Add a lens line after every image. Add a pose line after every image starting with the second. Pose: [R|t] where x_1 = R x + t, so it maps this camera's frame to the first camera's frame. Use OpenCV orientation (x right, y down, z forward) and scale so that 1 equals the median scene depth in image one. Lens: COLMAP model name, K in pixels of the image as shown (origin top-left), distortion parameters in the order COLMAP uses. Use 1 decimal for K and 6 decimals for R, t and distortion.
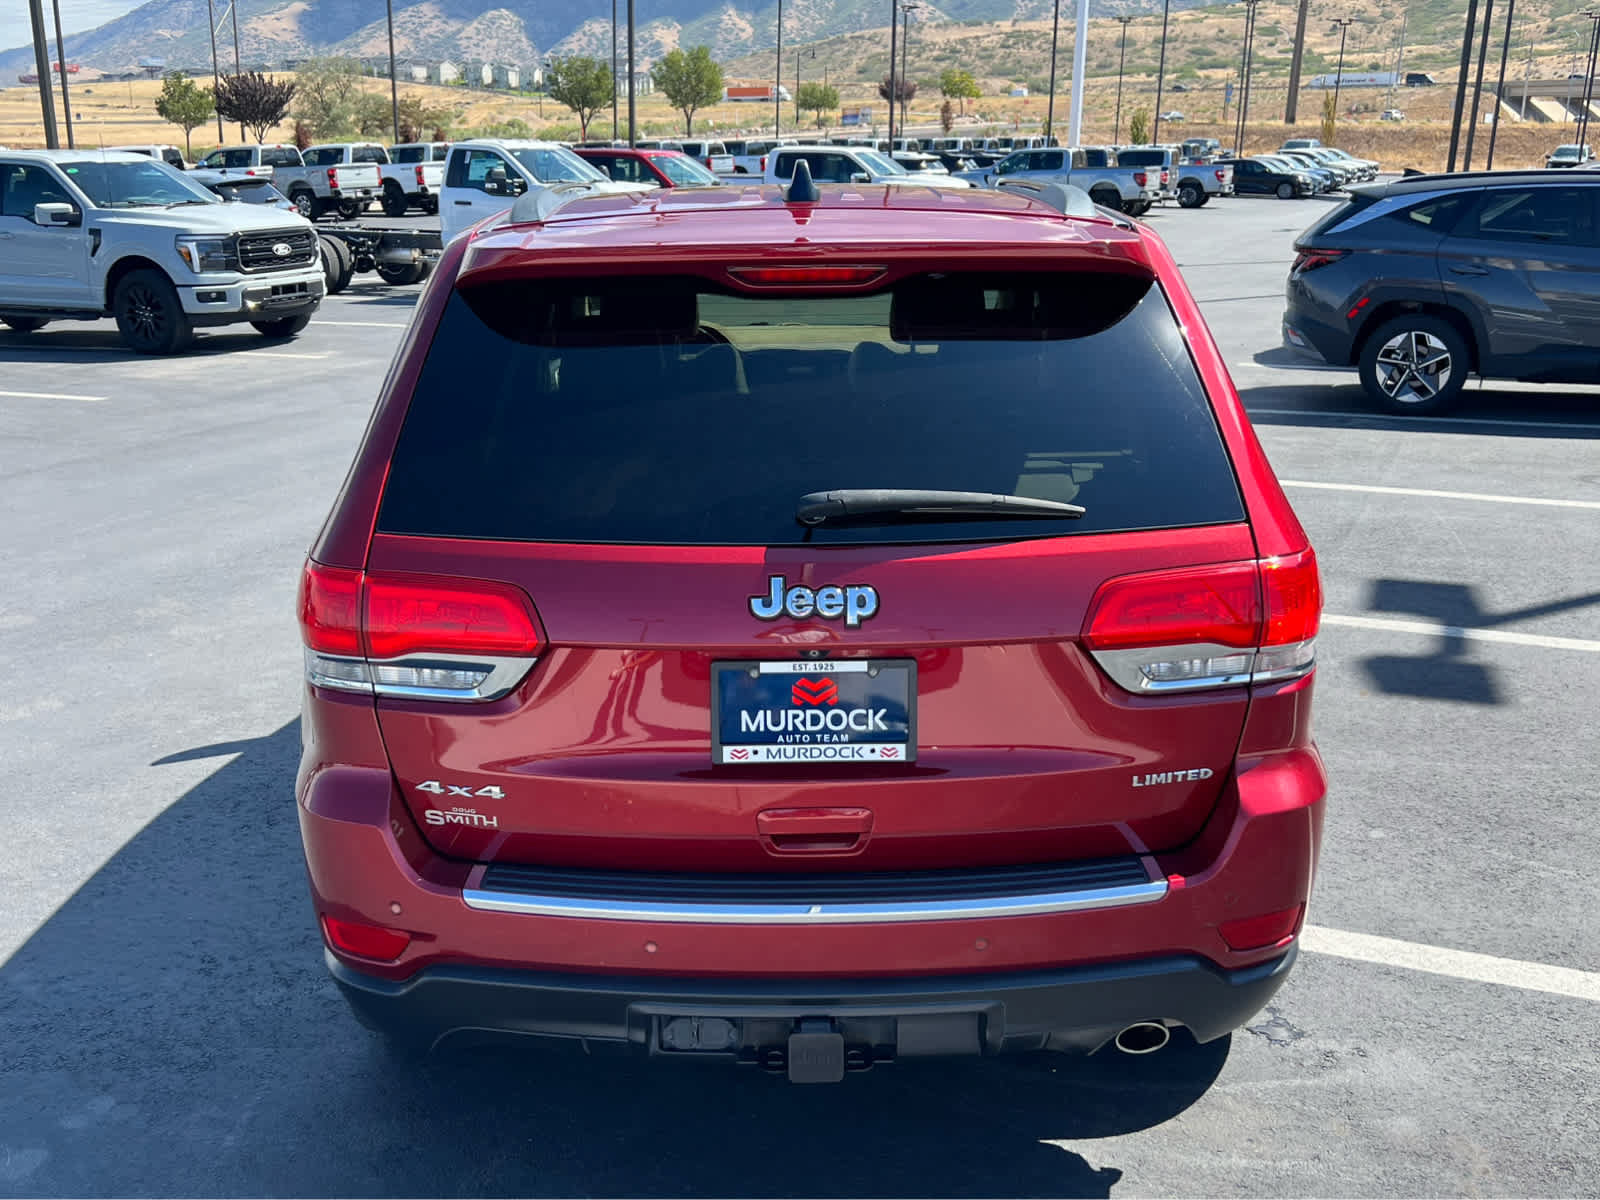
lens RADIAL K [[1546.6, 0, 784.6], [0, 1546.6, 592.2], [0, 0, 1]] dist [0.024918, 0.000000]
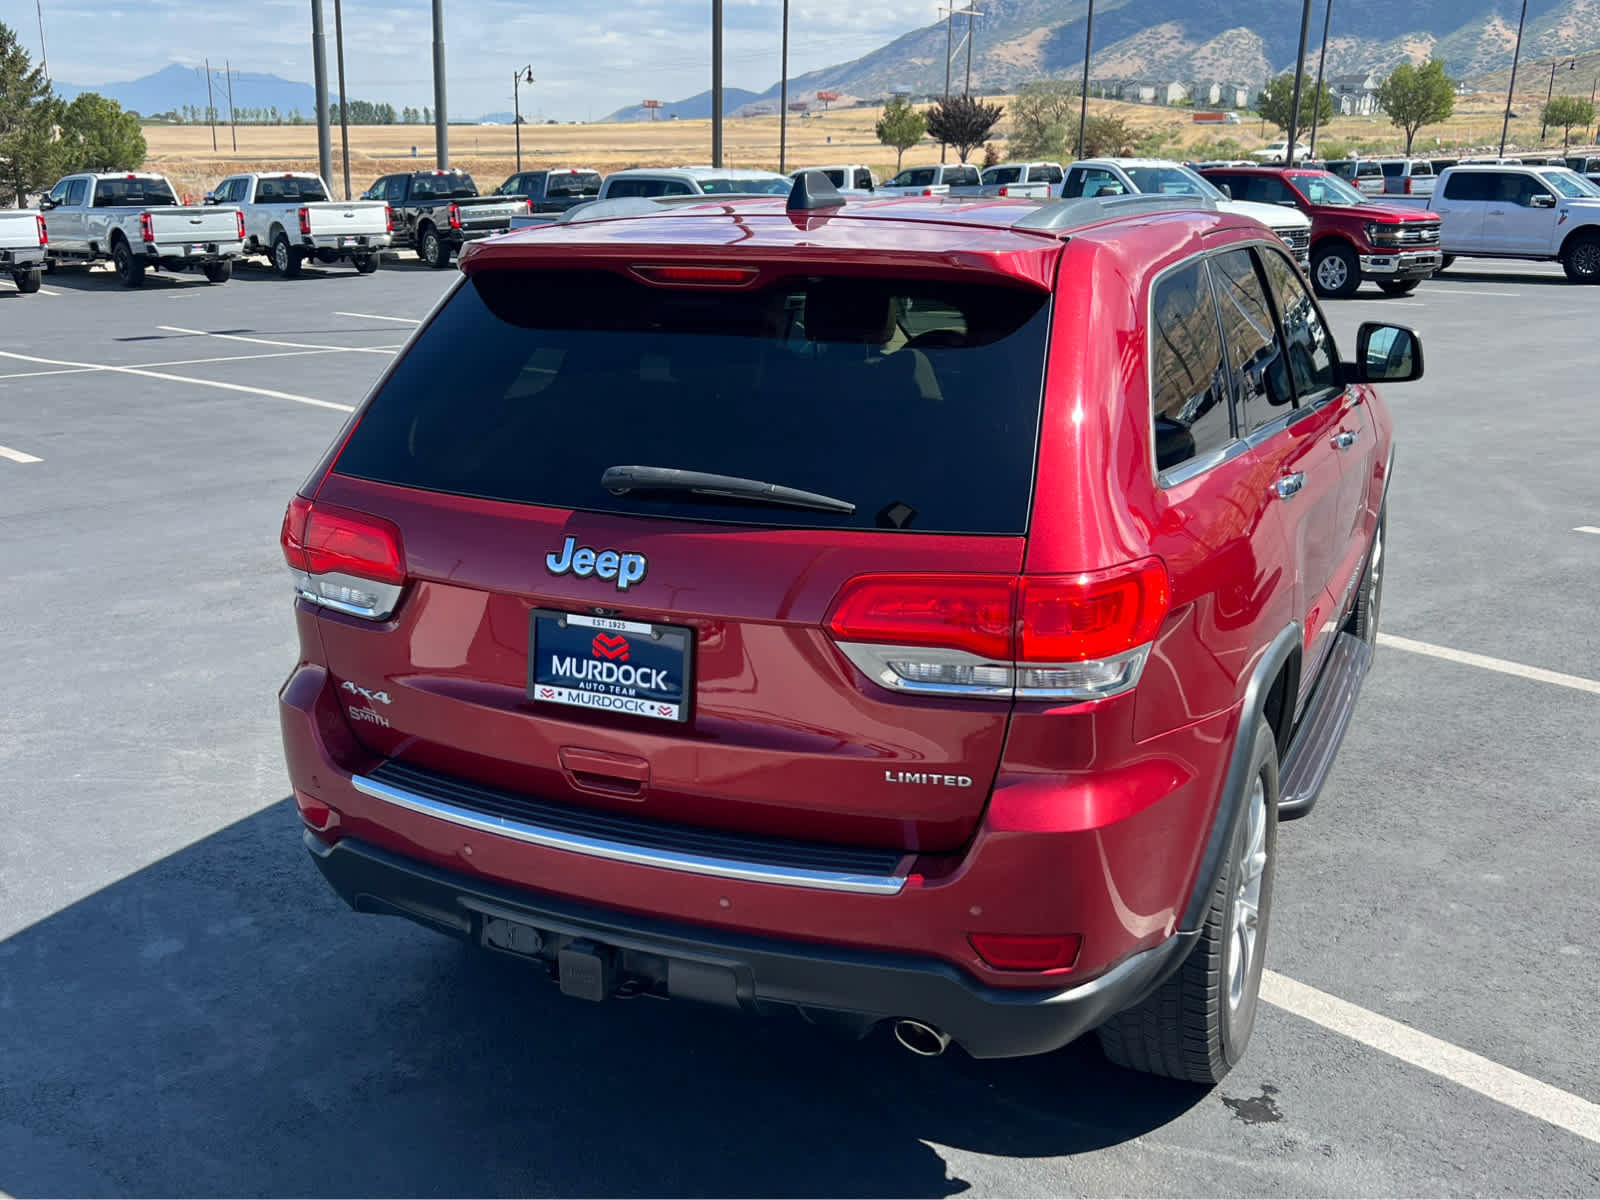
lens RADIAL K [[1556.0, 0, 788.9], [0, 1556.0, 588.2], [0, 0, 1]] dist [0.009551, 0.000000]
pose [[0.907089, 0.114272, -0.405131, 0.469194], [-0.120509, 0.992660, 0.010172, -0.003119], [0.403319, 0.039595, 0.914202, 0.025573]]
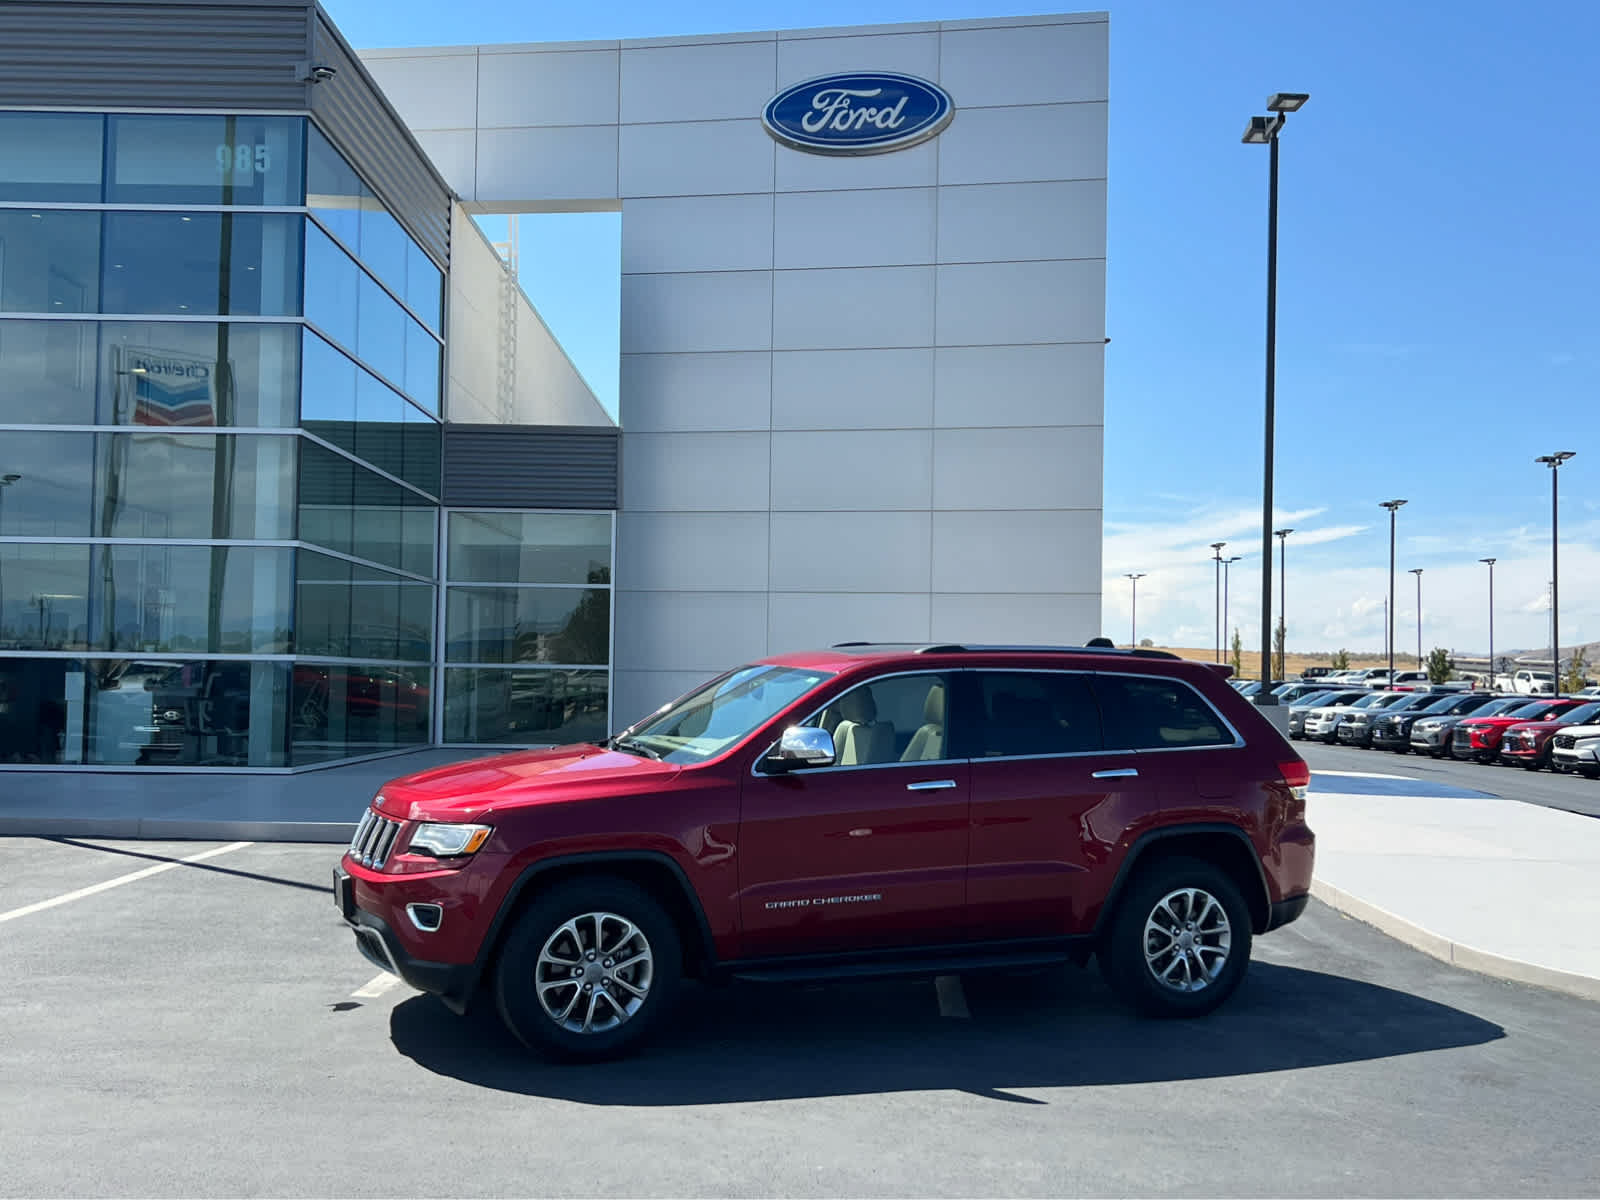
lens RADIAL K [[1654.5, 0, 798.5], [0, 1654.5, 603.3], [0, 0, 1]] dist [0.019171, 0.000000]
pose [[-0.377743, 0.020276, 0.925688, -2.597455], [0.226571, 0.971390, 0.071180, -0.683357], [-0.897761, 0.236622, -0.371530, 2.629067]]
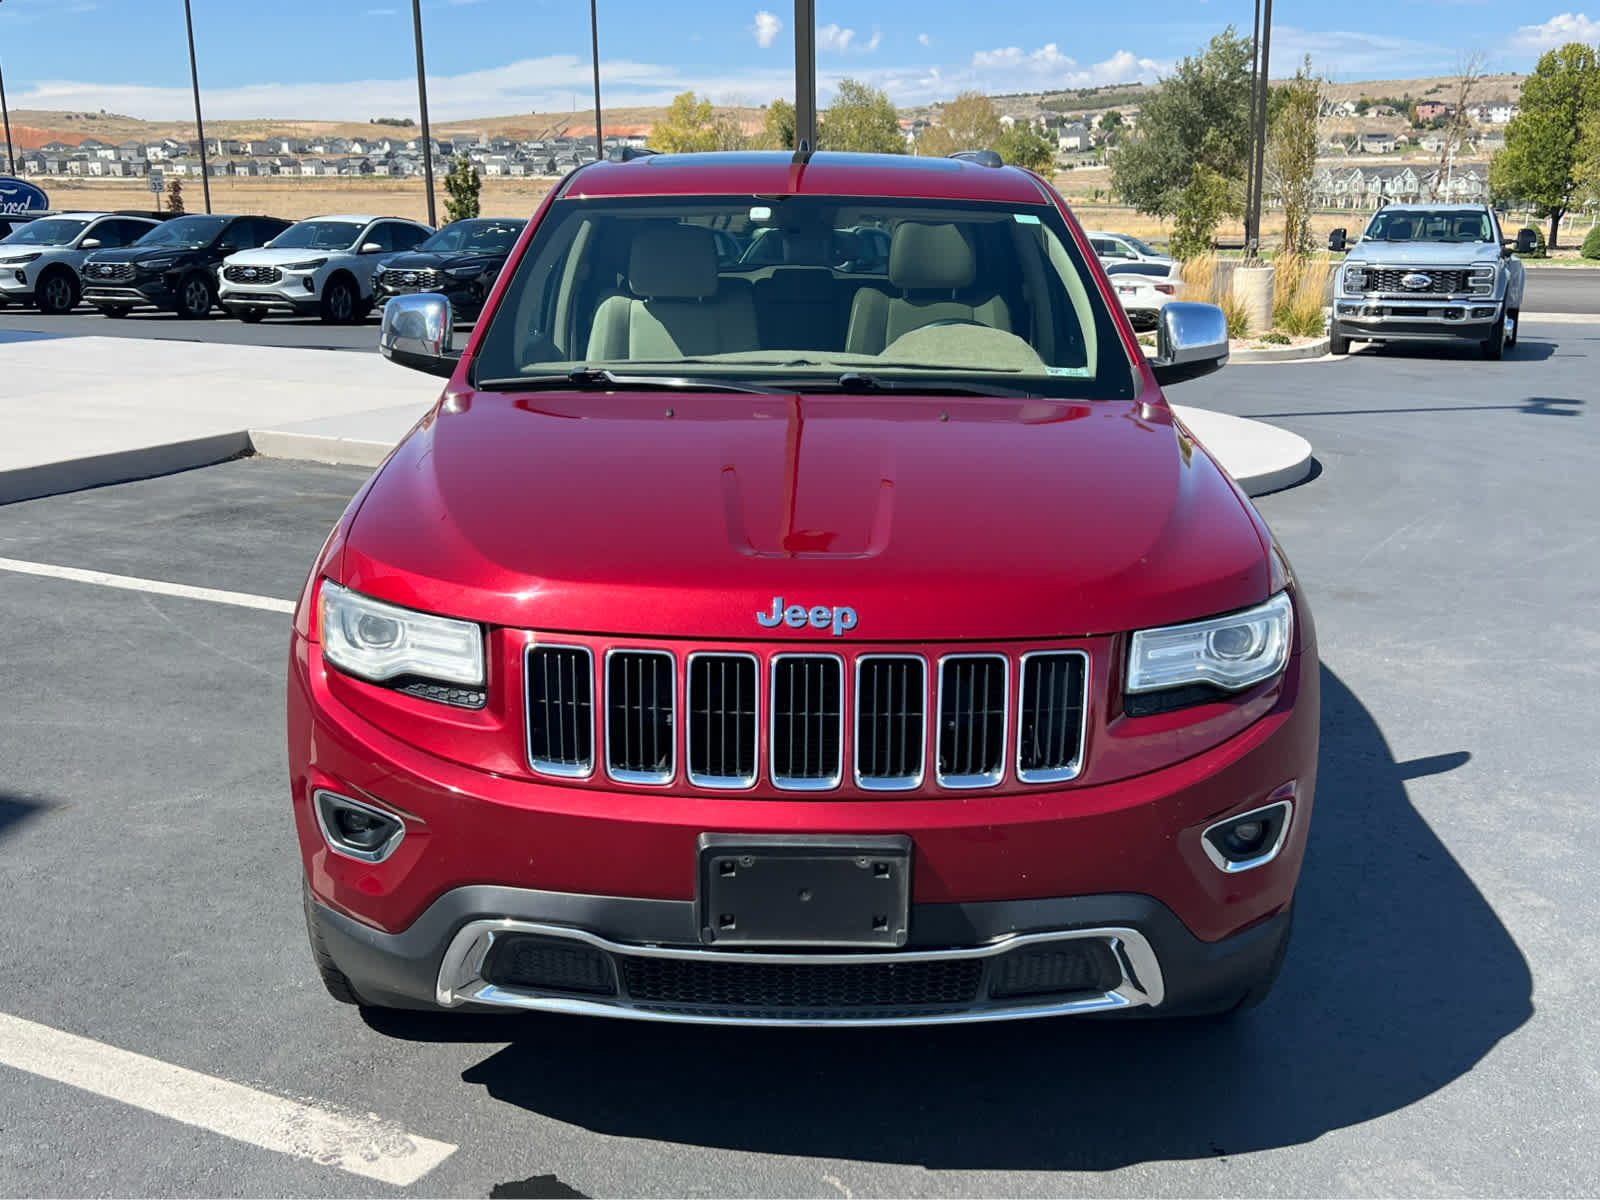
lens RADIAL K [[1654.5, 0, 803.9], [0, 1654.5, 605.4], [0, 0, 1]] dist [0.019171, 0.000000]
pose [[-0.999967, -0.004240, -0.006868, 0.010218], [-0.007078, 0.869606, 0.493696, -0.798527], [0.003879, 0.493728, -0.869608, 3.103986]]
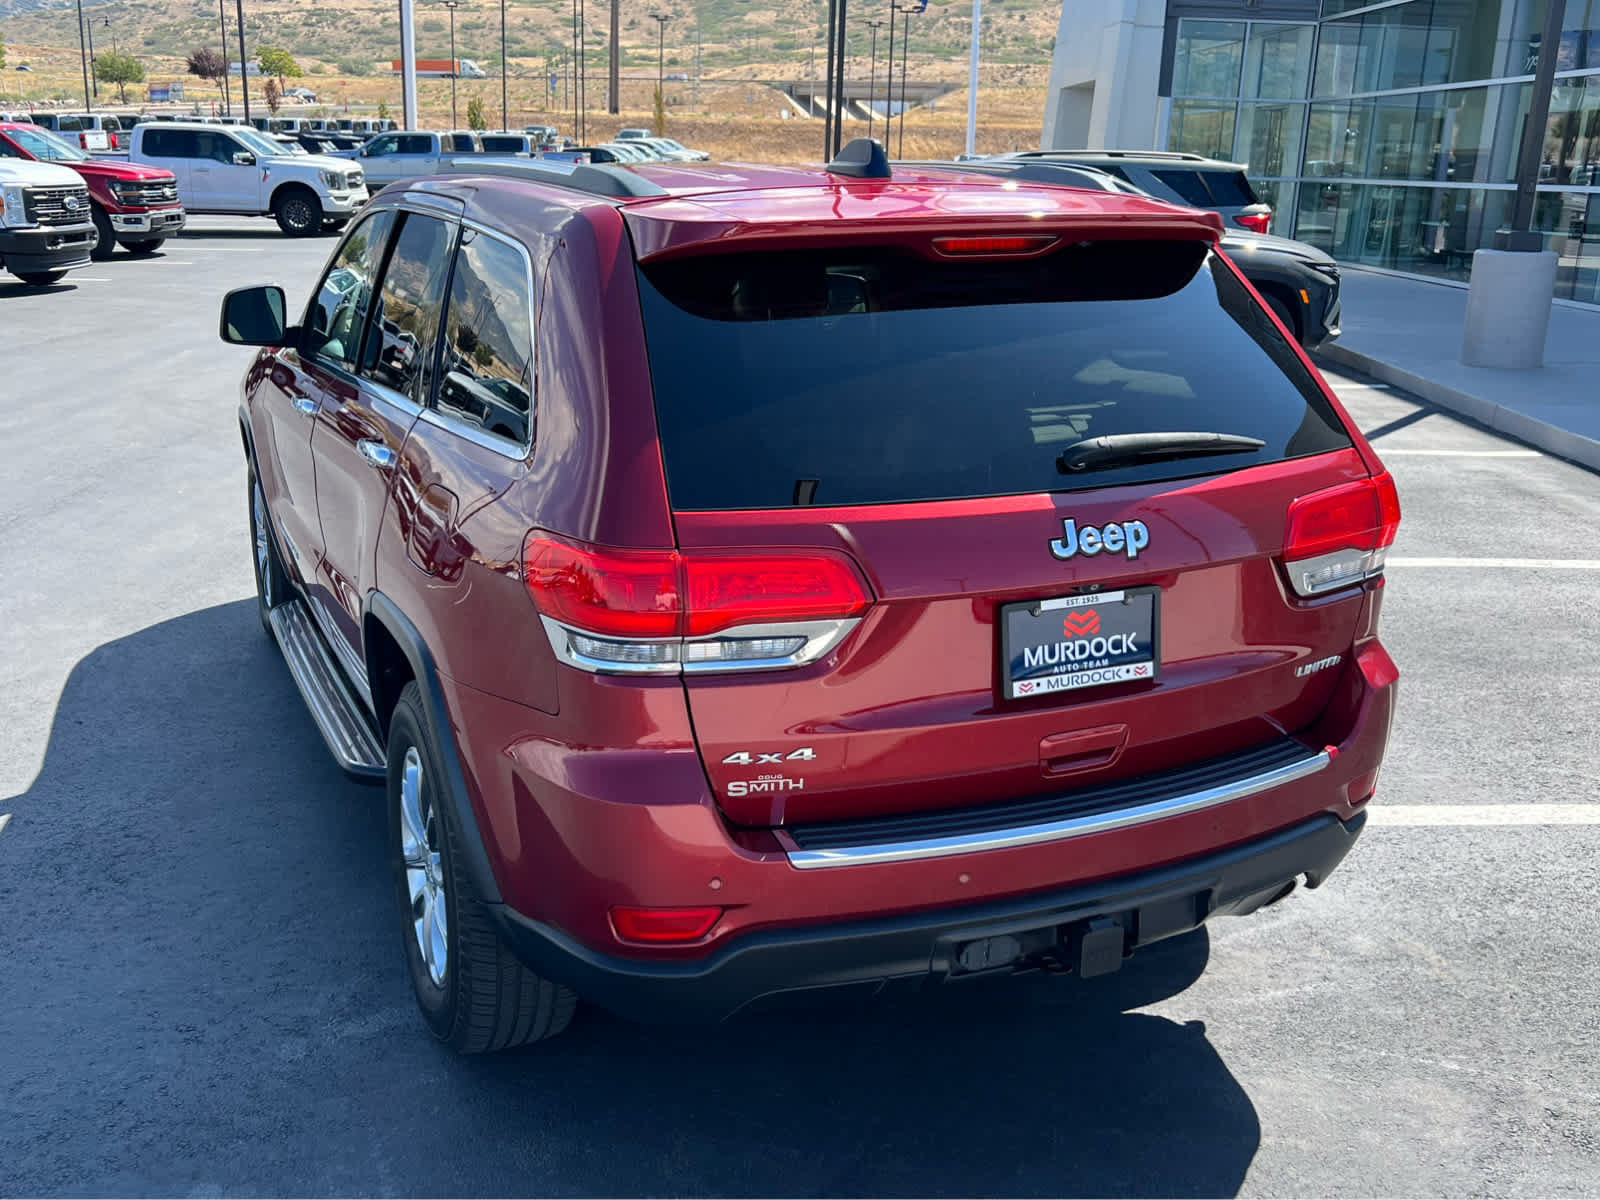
lens RADIAL K [[1546.6, 0, 771.2], [0, 1546.6, 612.1], [0, 0, 1]] dist [0.024918, 0.000000]
pose [[0.918394, -0.099563, 0.382936, -0.487482], [0.091740, 0.995031, 0.038689, -0.005030], [-0.384885, -0.000401, 0.922964, 0.055353]]
